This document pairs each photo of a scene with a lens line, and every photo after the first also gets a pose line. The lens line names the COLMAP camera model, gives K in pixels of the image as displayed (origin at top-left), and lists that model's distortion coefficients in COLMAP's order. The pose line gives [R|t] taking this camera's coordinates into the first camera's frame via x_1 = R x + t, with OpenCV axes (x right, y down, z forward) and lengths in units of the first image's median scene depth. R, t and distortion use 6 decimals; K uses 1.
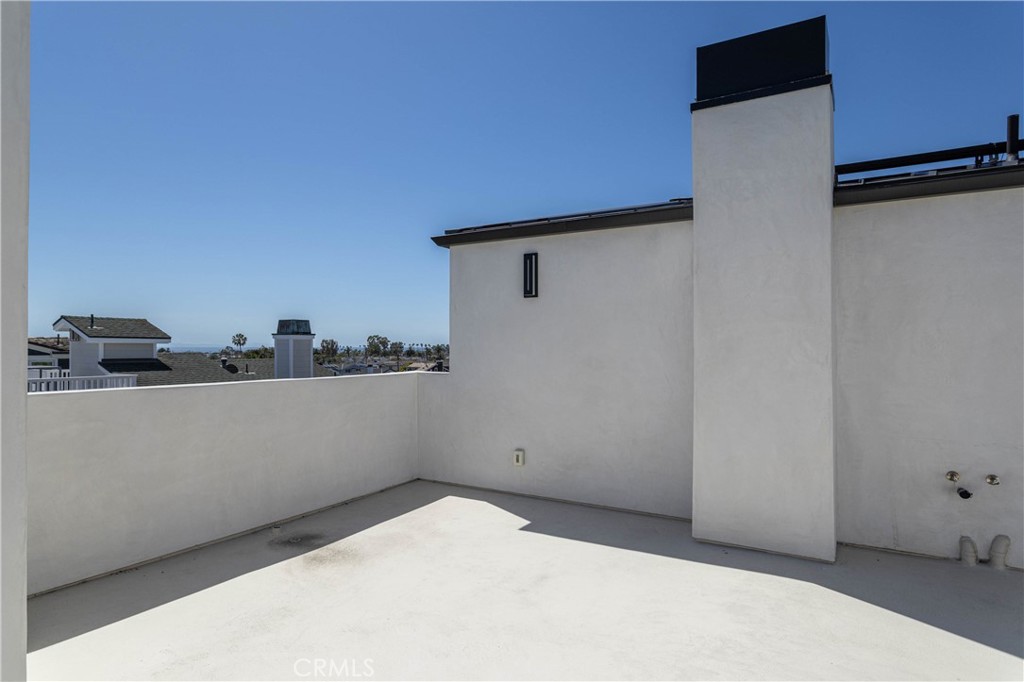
lens RADIAL K [[584.7, 0, 512.0], [0, 584.7, 341.0], [0, 0, 1]] dist [-0.006427, -0.000625]
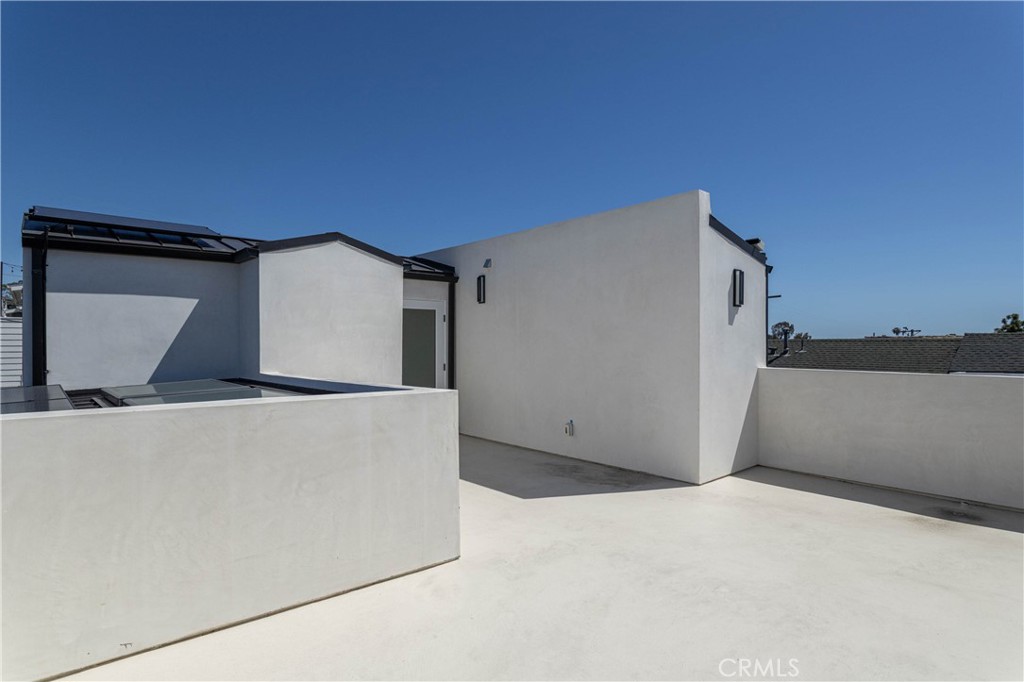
lens RADIAL K [[584.7, 0, 512.0], [0, 584.7, 341.0], [0, 0, 1]] dist [-0.006427, -0.000625]
pose [[-0.316760, -0.001062, -0.948505, 1.278037], [0.003031, 0.999993, -0.002132, -0.000995], [0.948501, -0.003550, -0.316754, 0.674298]]
